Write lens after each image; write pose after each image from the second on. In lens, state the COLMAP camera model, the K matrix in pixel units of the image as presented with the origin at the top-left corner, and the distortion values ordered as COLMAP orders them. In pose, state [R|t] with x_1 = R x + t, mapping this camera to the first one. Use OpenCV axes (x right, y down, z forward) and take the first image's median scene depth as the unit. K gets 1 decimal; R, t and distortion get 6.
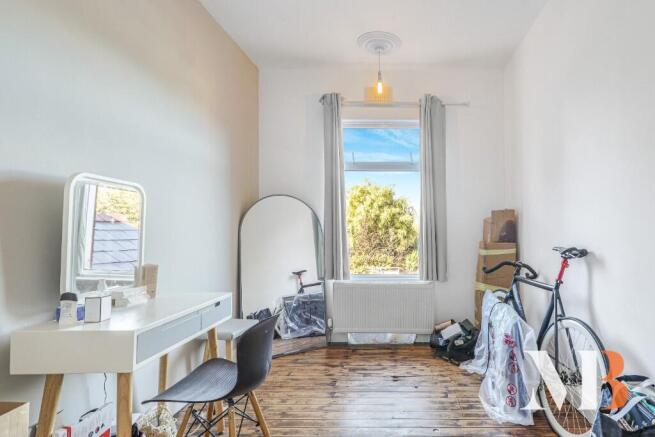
lens RADIAL K [[346.8, 0, 372.5], [0, 346.8, 228.0], [0, 0, 1]] dist [0.011767, 0.000466]
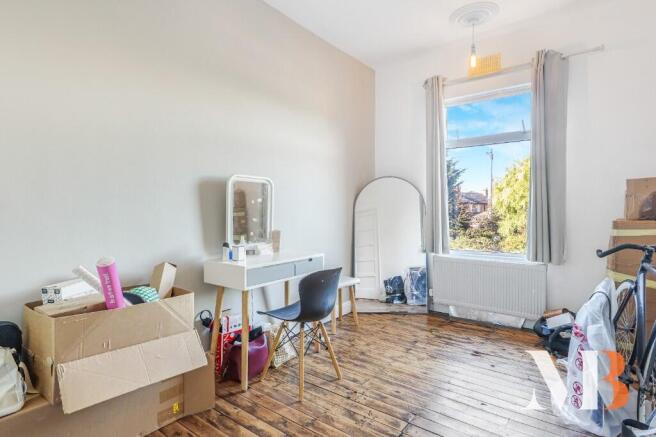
lens RADIAL K [[333.9, 0, 324.7], [0, 333.9, 216.6], [0, 0, 1]] dist [0.003436, 0.000233]
pose [[0.791594, 0.007718, -0.610999, 0.264613], [0.011721, 0.999544, 0.027811, 0.005023], [0.610935, -0.029177, 0.791143, -0.016603]]
